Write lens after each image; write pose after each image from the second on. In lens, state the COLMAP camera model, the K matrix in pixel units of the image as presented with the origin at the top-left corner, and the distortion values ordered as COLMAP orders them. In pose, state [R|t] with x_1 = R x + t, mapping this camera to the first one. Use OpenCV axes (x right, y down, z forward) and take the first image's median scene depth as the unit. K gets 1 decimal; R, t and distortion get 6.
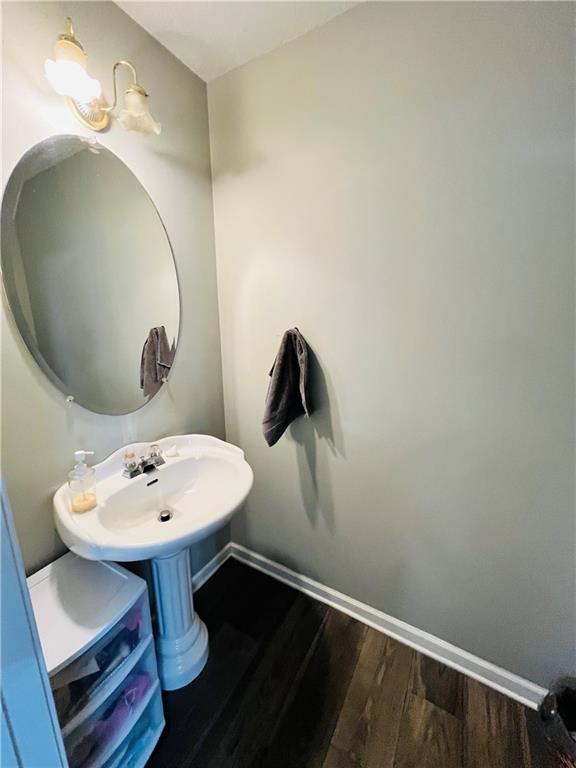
lens RADIAL K [[308.7, 0, 284.5], [0, 308.7, 384.0], [0, 0, 1]] dist [0.000316, -0.000130]
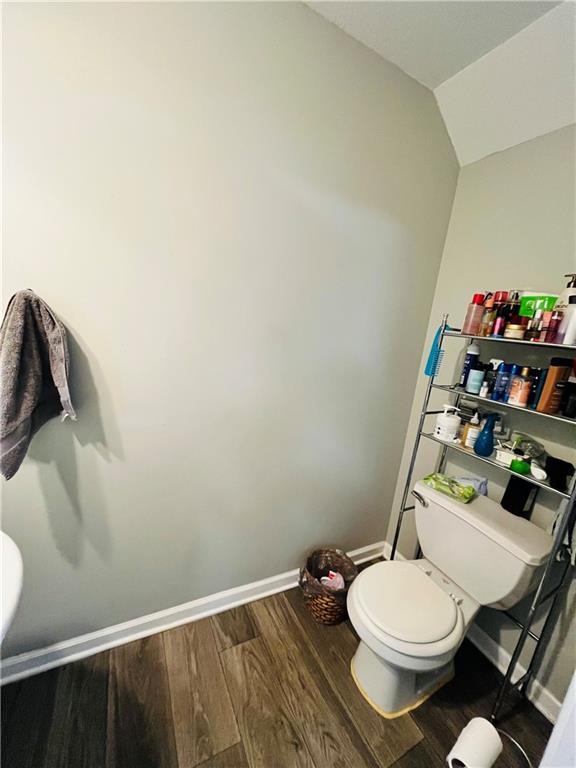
lens RADIAL K [[308.7, 0, 288.1], [0, 308.7, 382.6], [0, 0, 1]] dist [0.000316, -0.000130]
pose [[0.509698, -0.088287, 0.855812, -0.271297], [0.051634, 0.996067, 0.072004, -0.004228], [-0.858803, 0.007488, 0.512252, 0.208869]]
